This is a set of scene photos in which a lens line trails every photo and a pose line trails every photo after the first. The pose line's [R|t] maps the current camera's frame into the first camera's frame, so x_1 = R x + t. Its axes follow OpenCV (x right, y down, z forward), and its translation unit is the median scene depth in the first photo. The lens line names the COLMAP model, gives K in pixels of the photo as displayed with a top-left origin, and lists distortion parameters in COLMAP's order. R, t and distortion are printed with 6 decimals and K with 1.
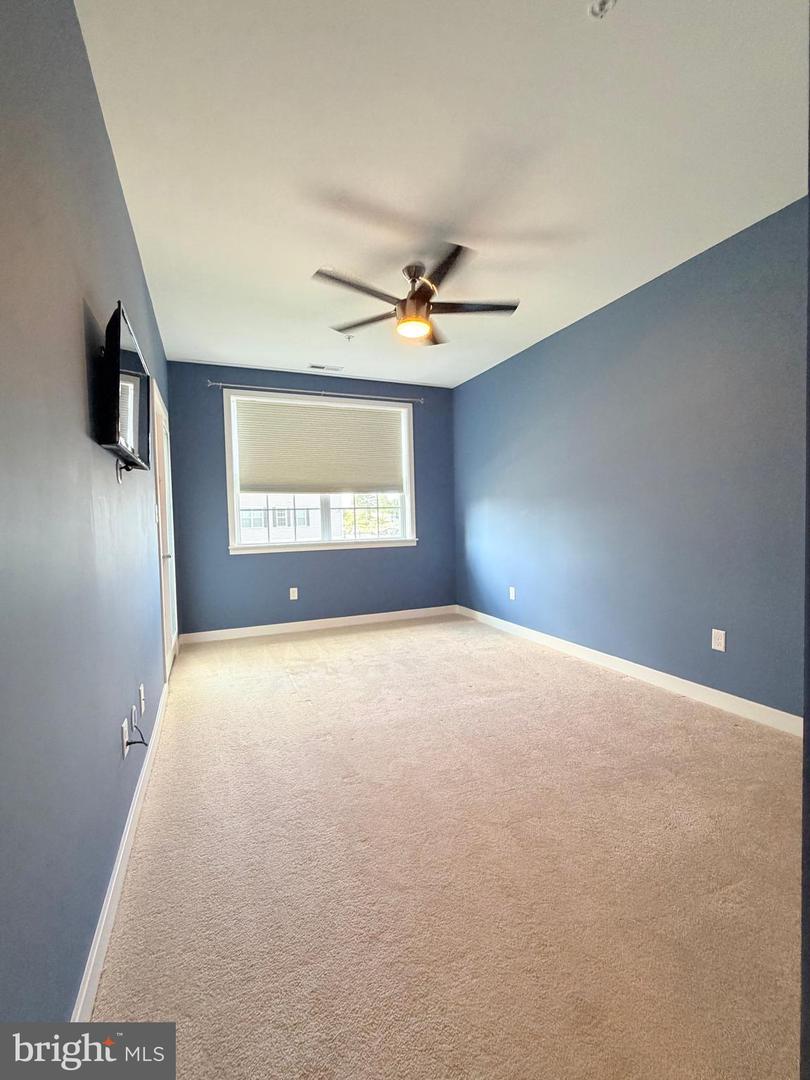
lens RADIAL K [[462.7, 0, 400.9], [0, 462.7, 538.8], [0, 0, 1]] dist [-0.000553, 0.000977]
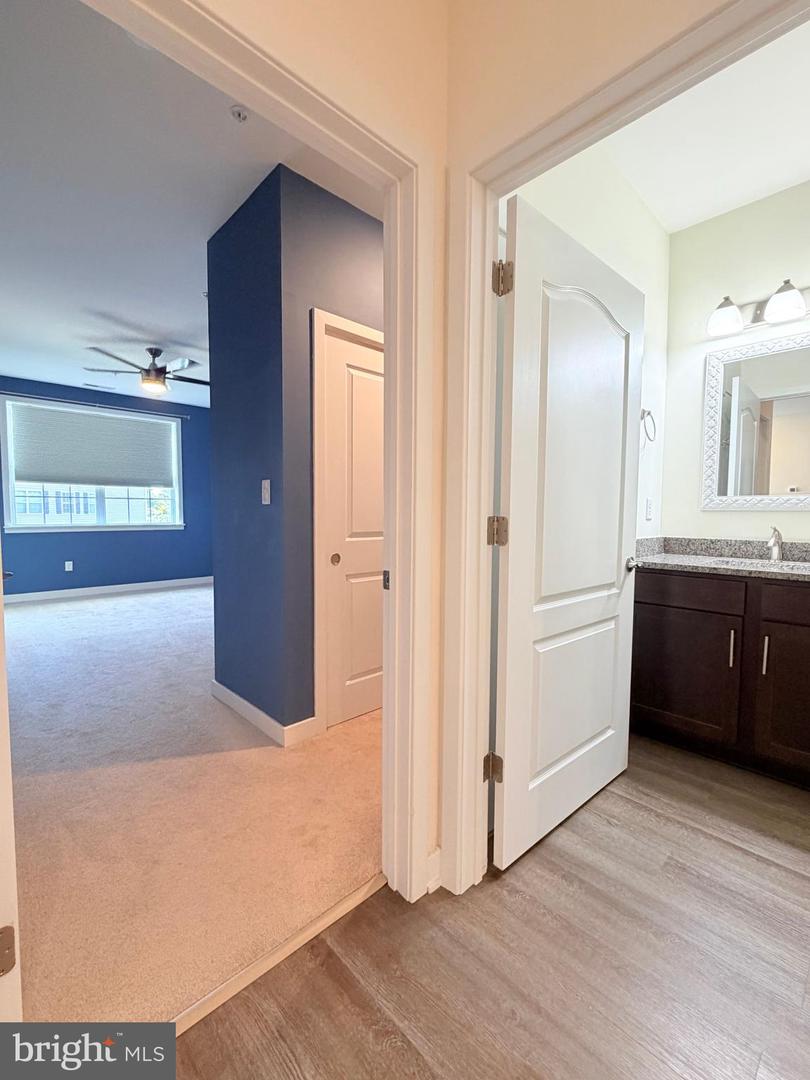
lens RADIAL K [[462.7, 0, 409.7], [0, 462.7, 543.9], [0, 0, 1]] dist [-0.000553, 0.000977]
pose [[0.929965, 0.004196, 0.367625, 0.146167], [-0.011584, 0.999773, 0.017892, 0.025353], [-0.367467, -0.020897, 0.929802, -0.439339]]
